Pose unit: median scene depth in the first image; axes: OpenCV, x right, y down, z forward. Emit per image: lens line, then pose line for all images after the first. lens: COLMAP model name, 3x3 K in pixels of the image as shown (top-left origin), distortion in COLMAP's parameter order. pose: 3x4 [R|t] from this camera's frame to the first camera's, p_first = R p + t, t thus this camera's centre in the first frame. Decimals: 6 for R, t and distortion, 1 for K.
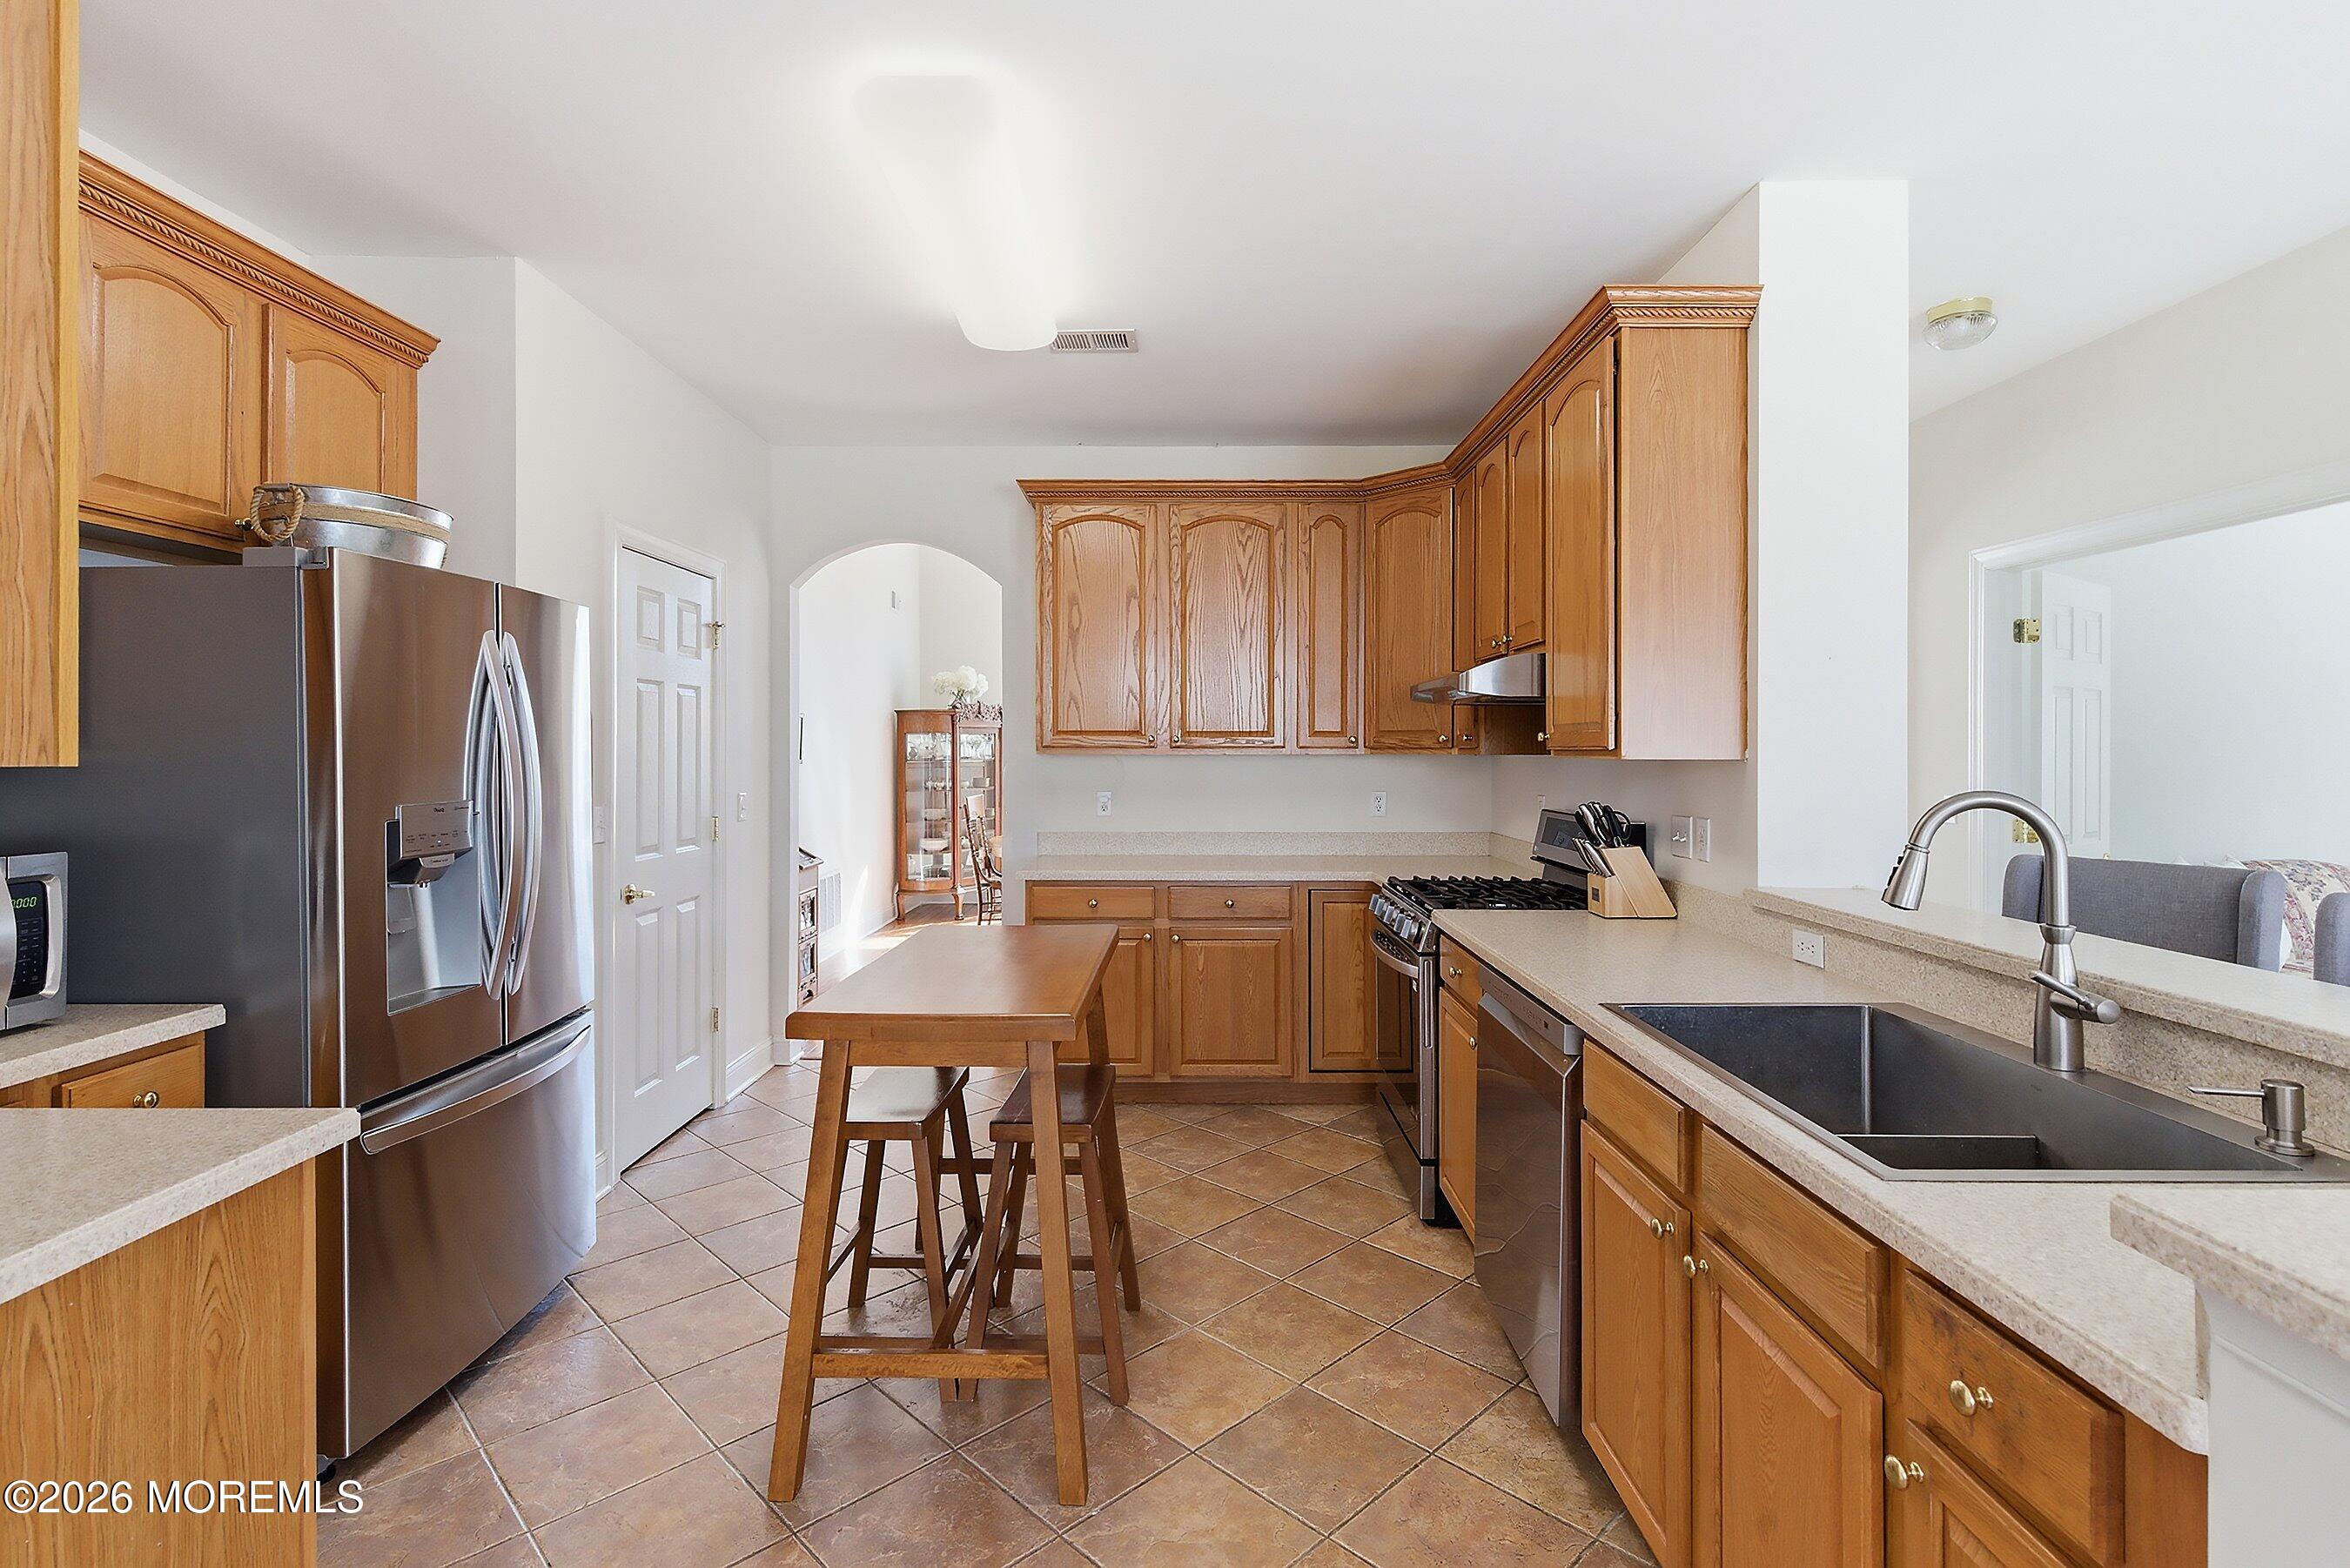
lens RADIAL K [[1097.9, 0, 1177.2], [0, 1097.9, 767.0], [0, 0, 1]] dist [0.012640, -0.006438]
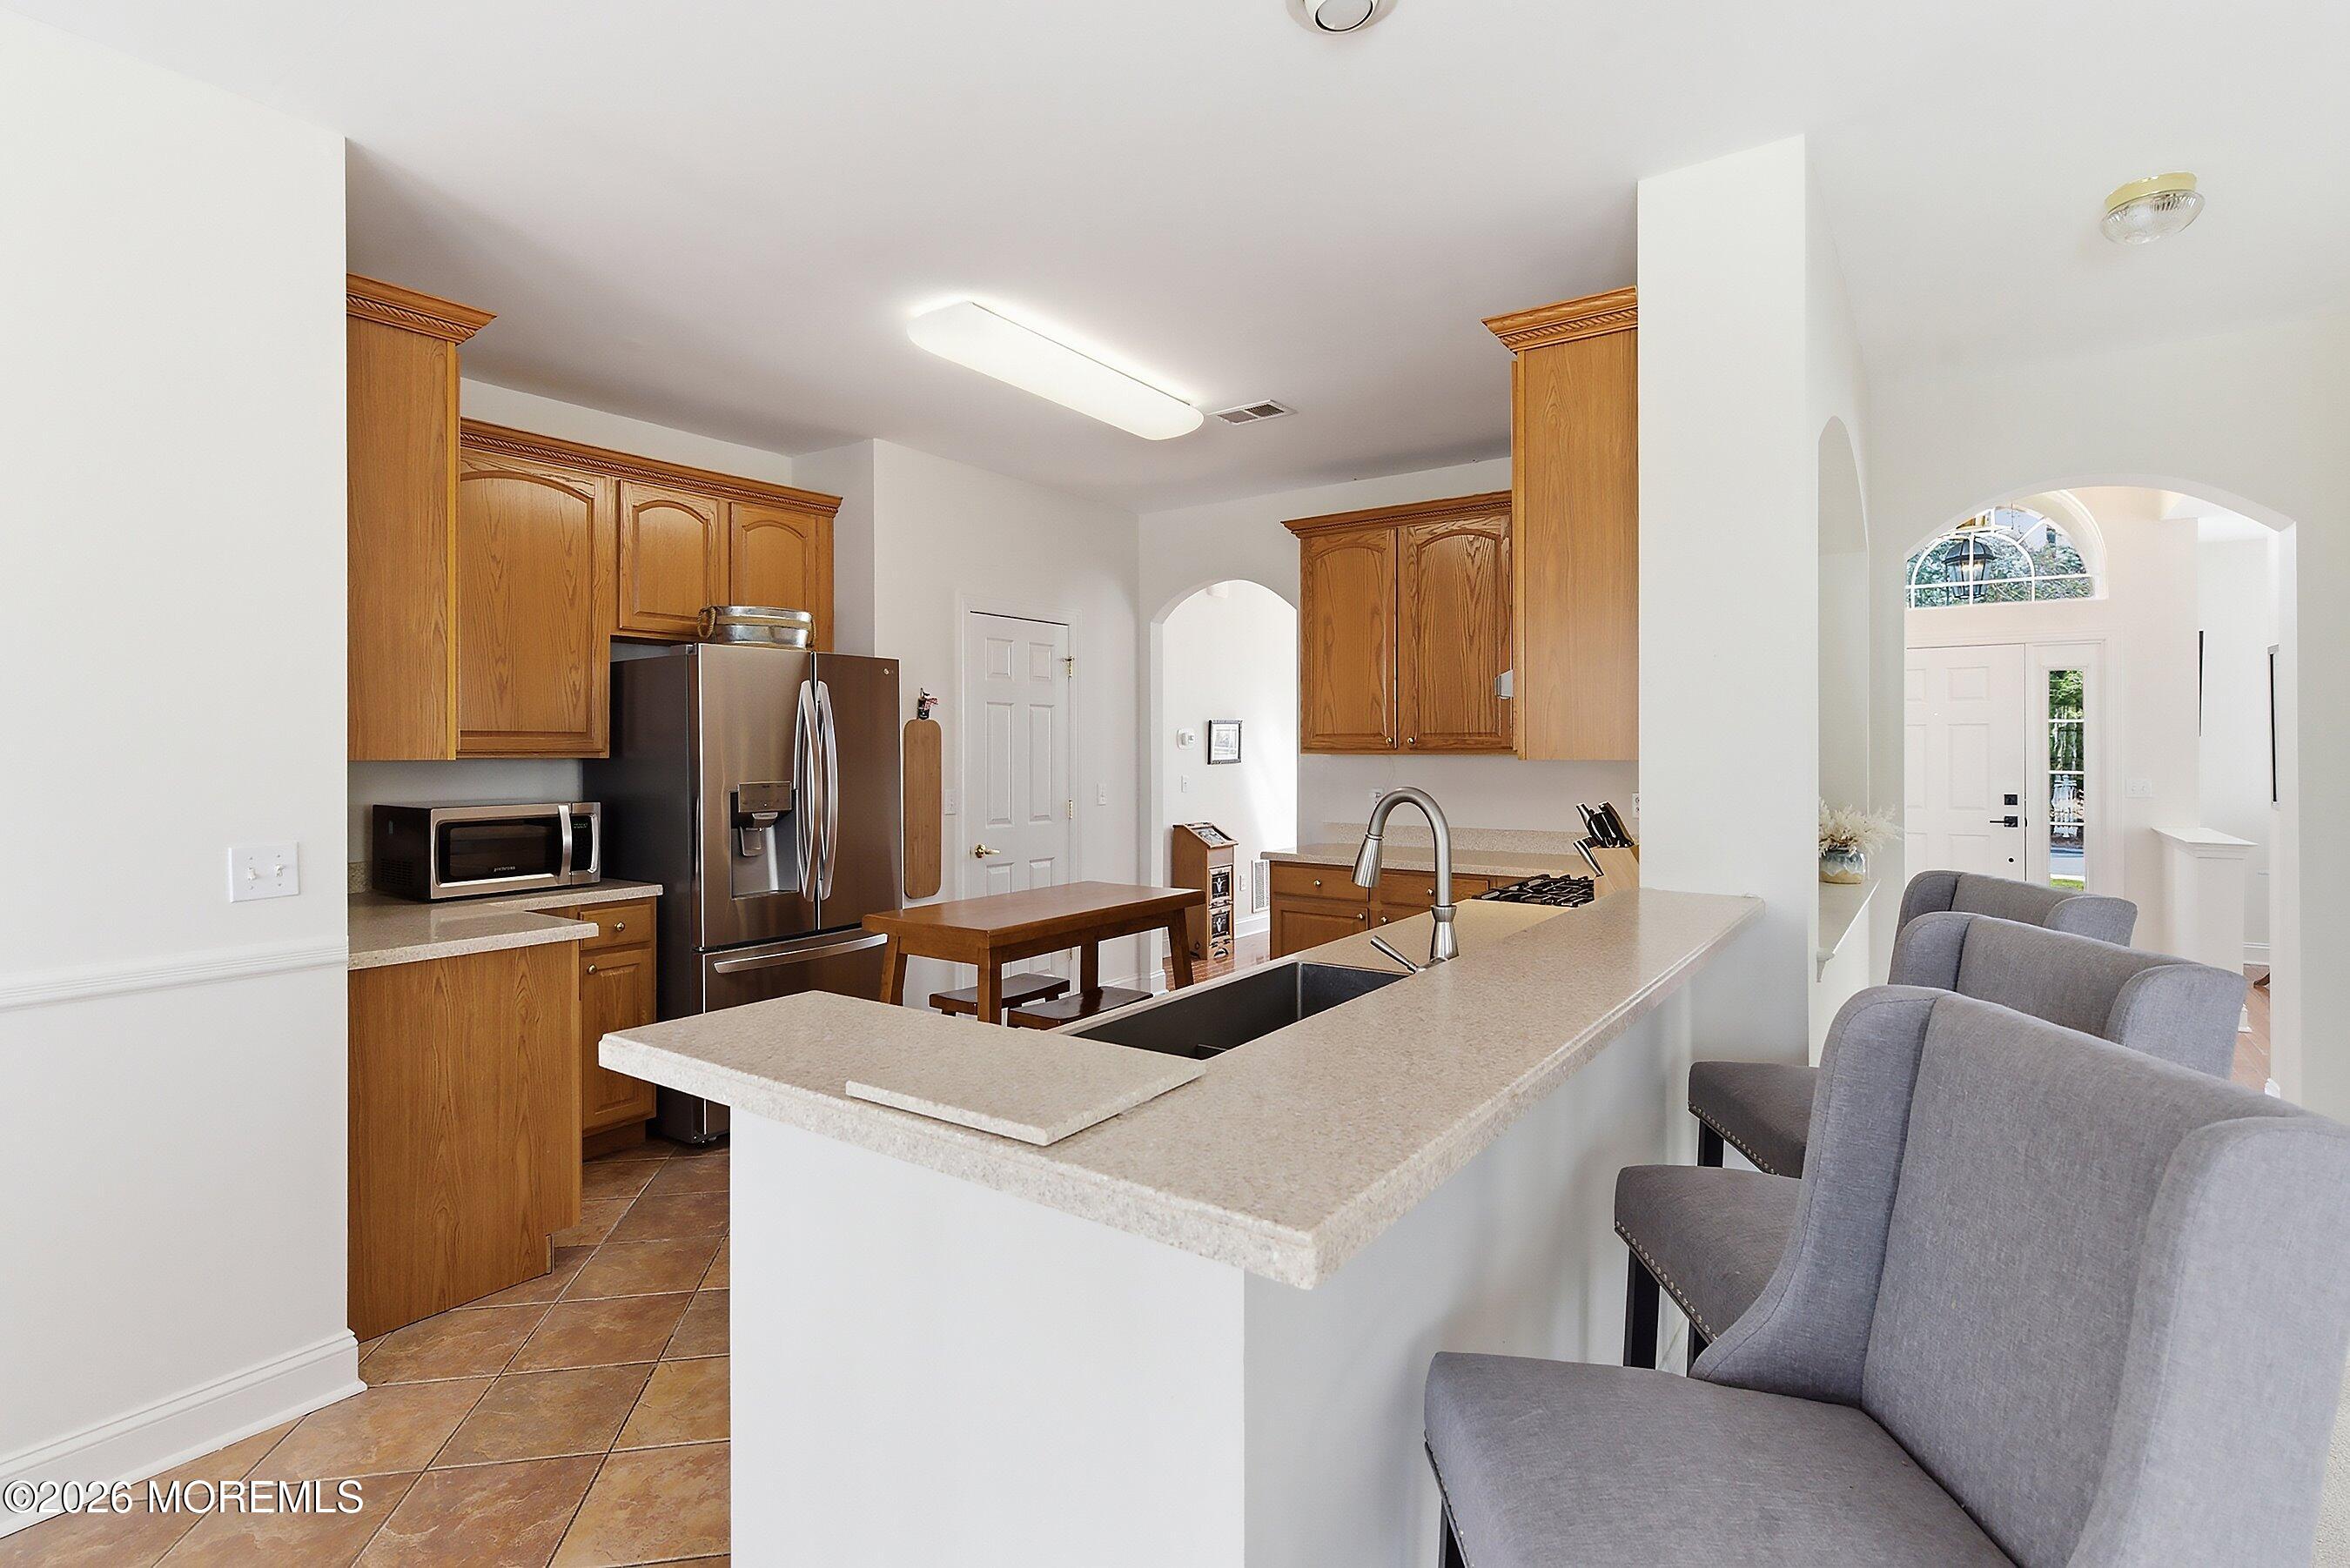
lens RADIAL K [[1097.9, 0, 1177.2], [0, 1097.9, 767.0], [0, 0, 1]] dist [0.012640, -0.006438]
pose [[0.823127, 0.006835, -0.567816, 0.737025], [-0.006321, 0.999976, 0.002873, -0.001088], [0.567822, 0.001225, 0.823150, -0.055211]]
